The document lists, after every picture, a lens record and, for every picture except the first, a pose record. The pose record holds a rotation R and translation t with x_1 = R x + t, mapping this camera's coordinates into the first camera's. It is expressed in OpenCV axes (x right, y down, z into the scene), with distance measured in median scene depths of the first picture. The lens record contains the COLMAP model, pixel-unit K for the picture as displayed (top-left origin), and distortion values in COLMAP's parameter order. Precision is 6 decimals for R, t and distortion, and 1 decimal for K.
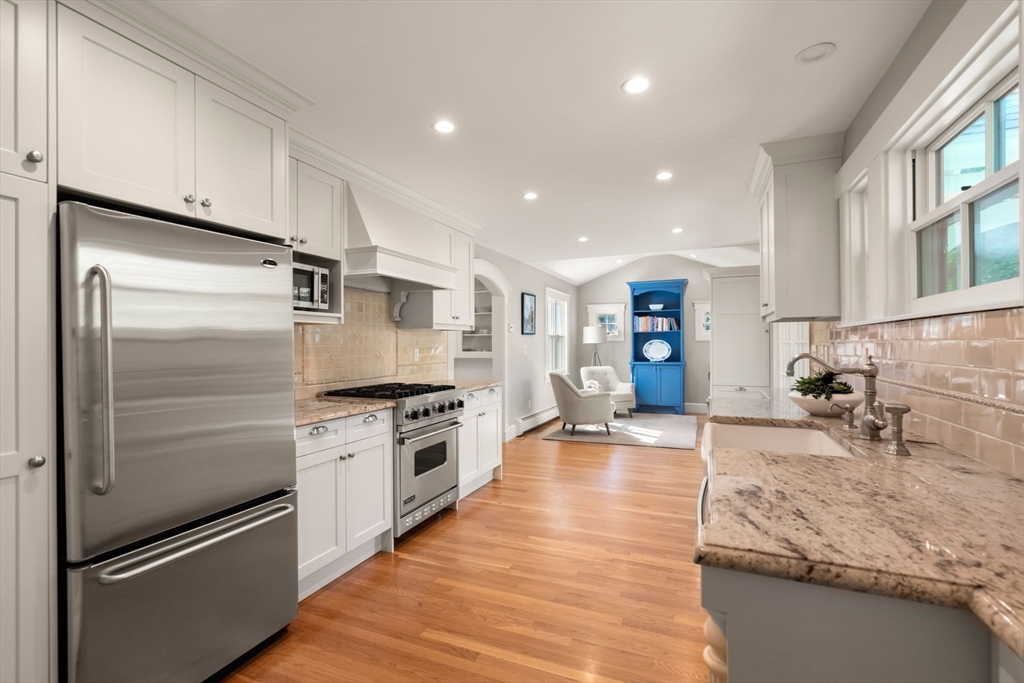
lens RADIAL K [[467.8, 0, 510.9], [0, 467.8, 340.5], [0, 0, 1]] dist [-0.000400, 0.000006]
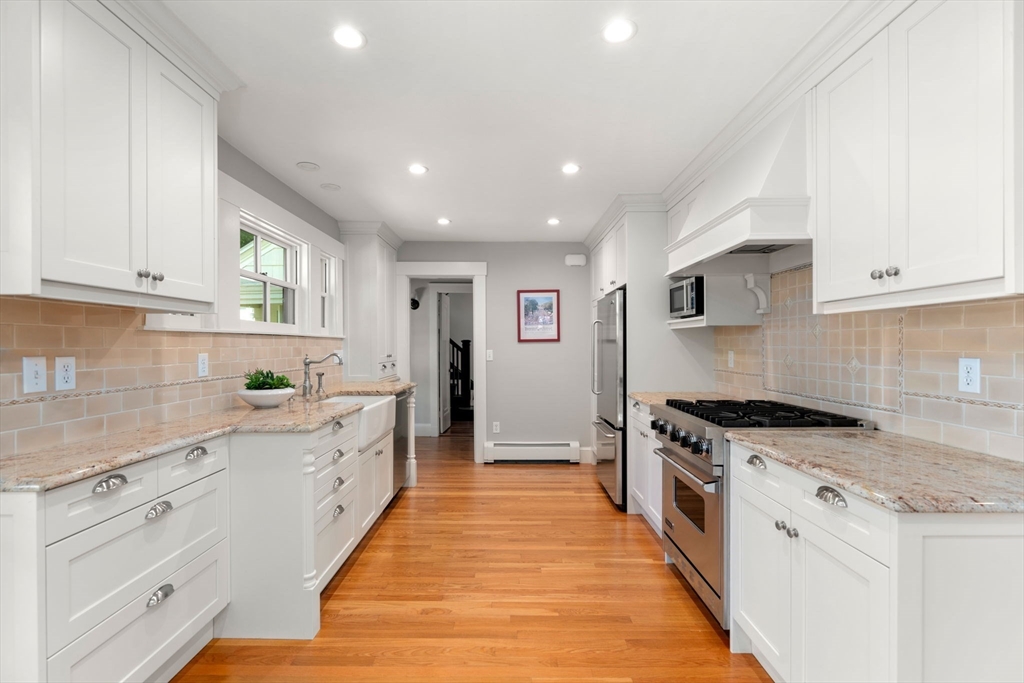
lens RADIAL K [[467.8, 0, 509.7], [0, 467.8, 346.2], [0, 0, 1]] dist [-0.000400, 0.000006]
pose [[-0.923632, 0.002579, -0.383272, 0.385003], [0.003471, 0.999993, -0.001635, 0.008565], [0.383265, -0.002840, -0.923634, 1.655153]]
